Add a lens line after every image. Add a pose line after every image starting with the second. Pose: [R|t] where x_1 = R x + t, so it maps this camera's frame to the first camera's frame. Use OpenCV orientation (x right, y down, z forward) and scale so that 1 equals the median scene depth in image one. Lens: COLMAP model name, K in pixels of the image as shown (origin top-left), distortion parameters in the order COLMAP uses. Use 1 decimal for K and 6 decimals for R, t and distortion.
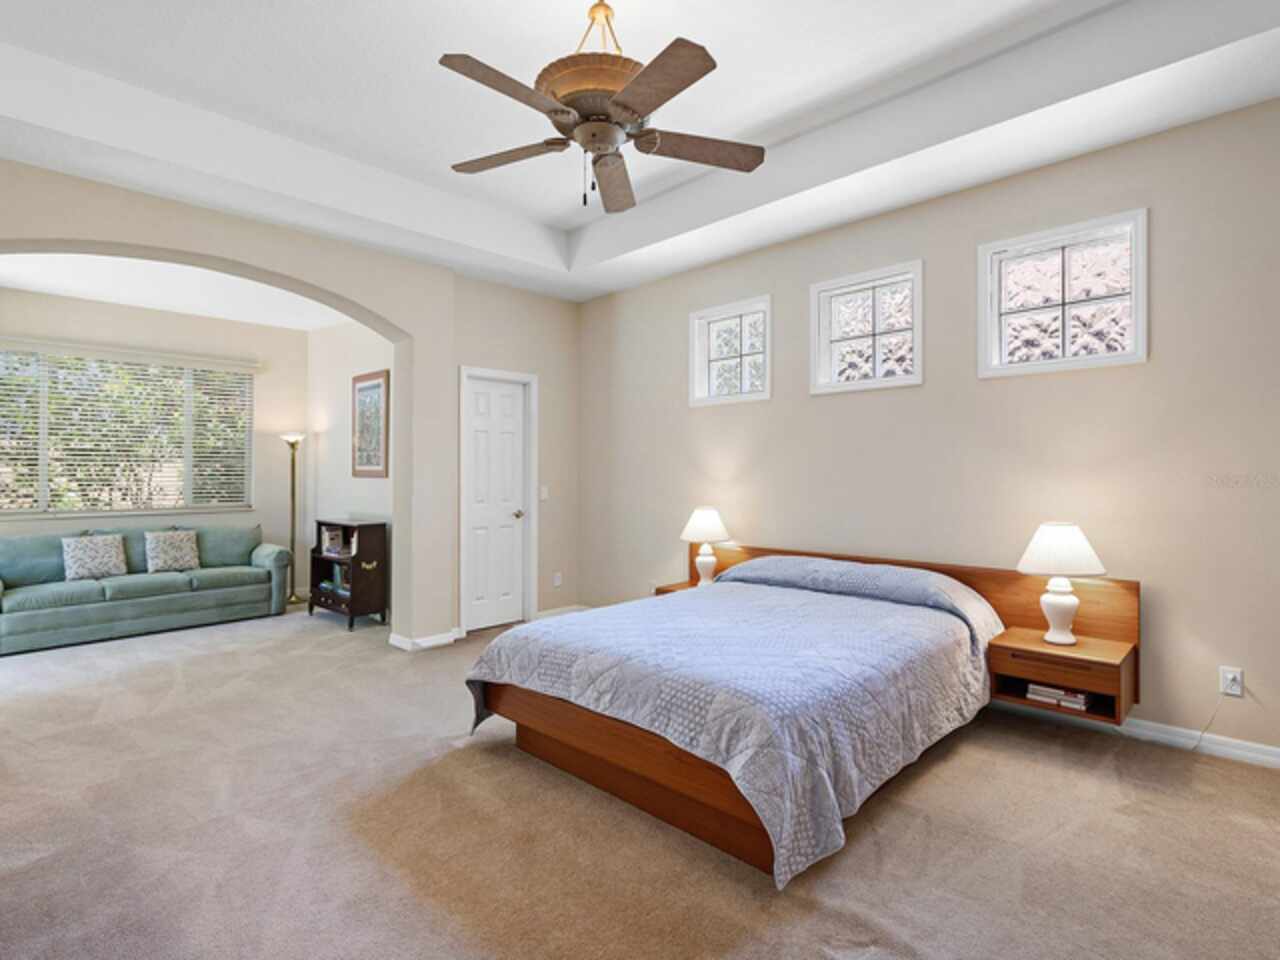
lens RADIAL K [[646.2, 0, 652.1], [0, 646.2, 474.3], [0, 0, 1]] dist [0.001309, -0.000059]
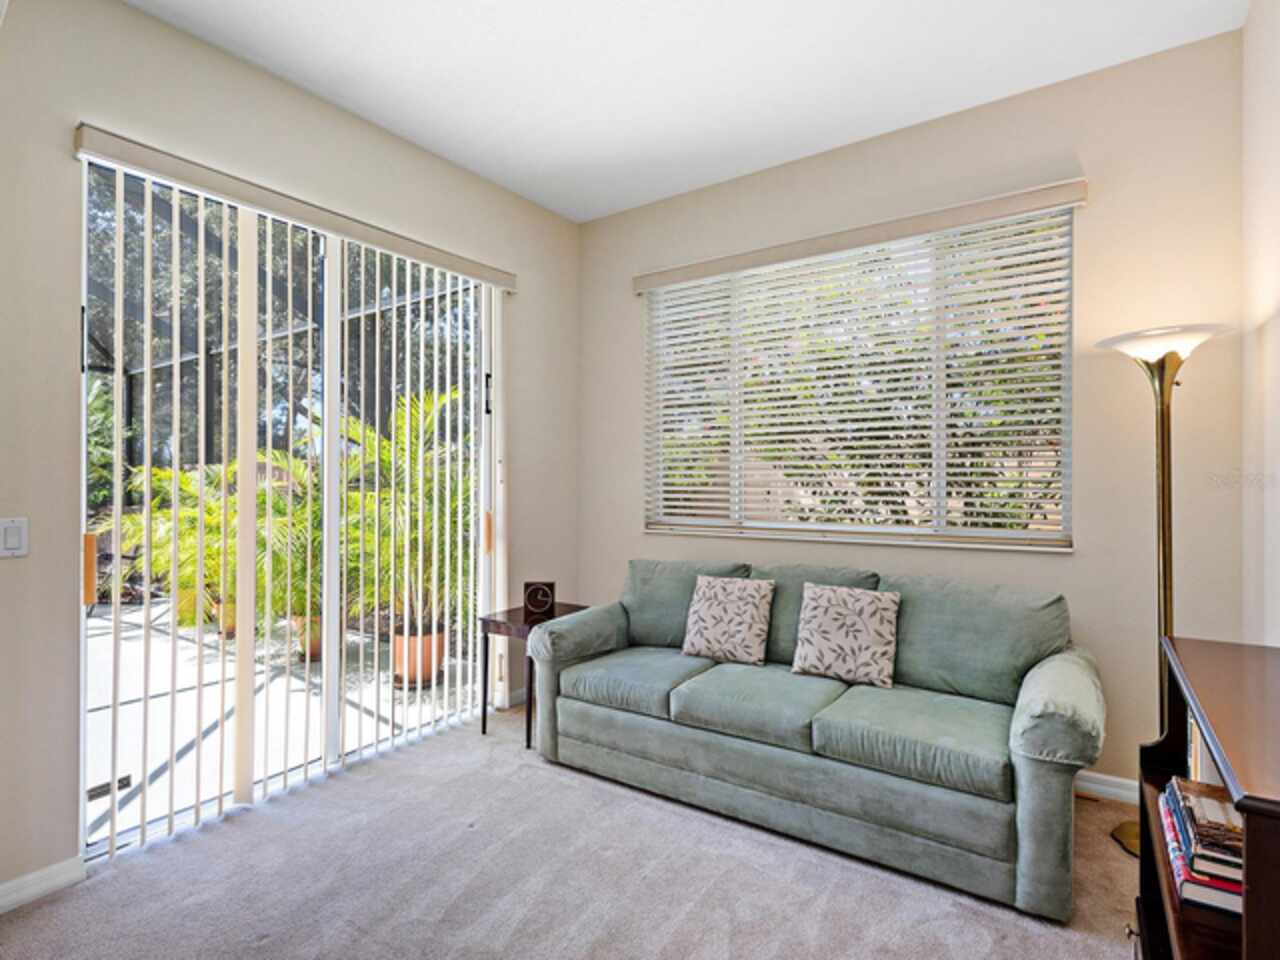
lens RADIAL K [[646.2, 0, 652.1], [0, 646.2, 474.3], [0, 0, 1]] dist [0.001309, -0.000059]
pose [[0.176768, -0.007008, -0.984228, -0.320681], [0.000988, 0.999975, -0.006943, 0.010862], [0.984252, 0.000254, 0.176771, 0.790432]]
